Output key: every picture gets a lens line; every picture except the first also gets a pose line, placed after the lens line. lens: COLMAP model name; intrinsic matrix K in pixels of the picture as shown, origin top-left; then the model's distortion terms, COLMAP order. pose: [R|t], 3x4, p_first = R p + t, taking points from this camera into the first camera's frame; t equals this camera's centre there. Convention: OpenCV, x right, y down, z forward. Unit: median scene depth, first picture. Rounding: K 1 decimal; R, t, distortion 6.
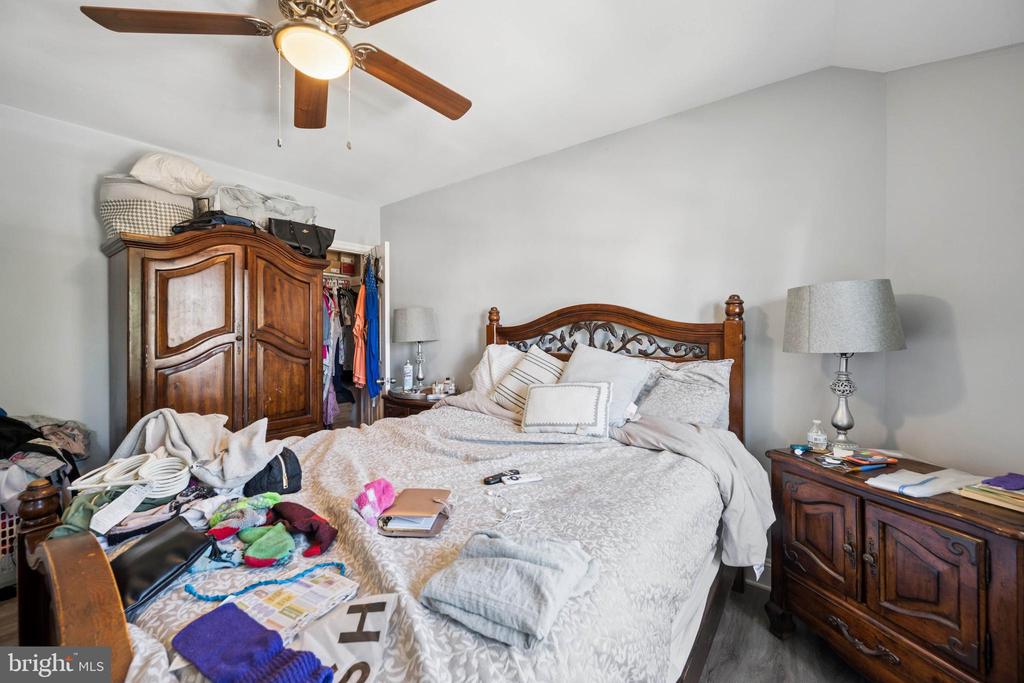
lens RADIAL K [[404.7, 0, 512.1], [0, 404.7, 335.3], [0, 0, 1]] dist [-0.002930, -0.000358]
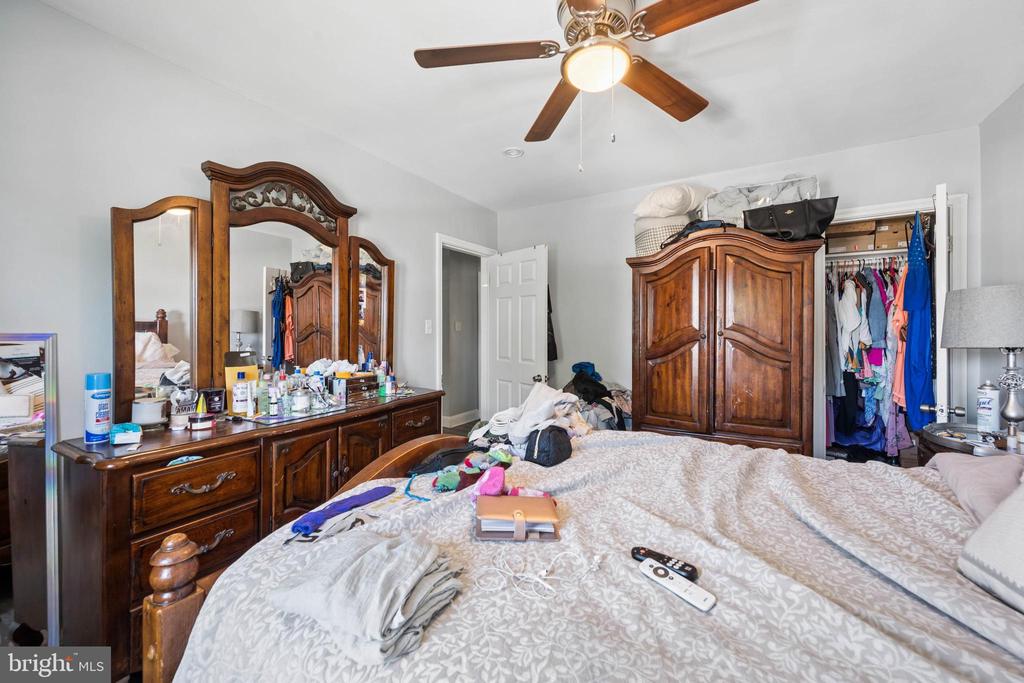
lens RADIAL K [[404.7, 0, 512.1], [0, 404.7, 335.3], [0, 0, 1]] dist [-0.002930, -0.000358]
pose [[0.109399, 0.014374, -0.993894, 0.286549], [-0.006723, 0.999883, 0.013720, -0.006520], [0.993975, 0.005181, 0.109483, 0.345672]]
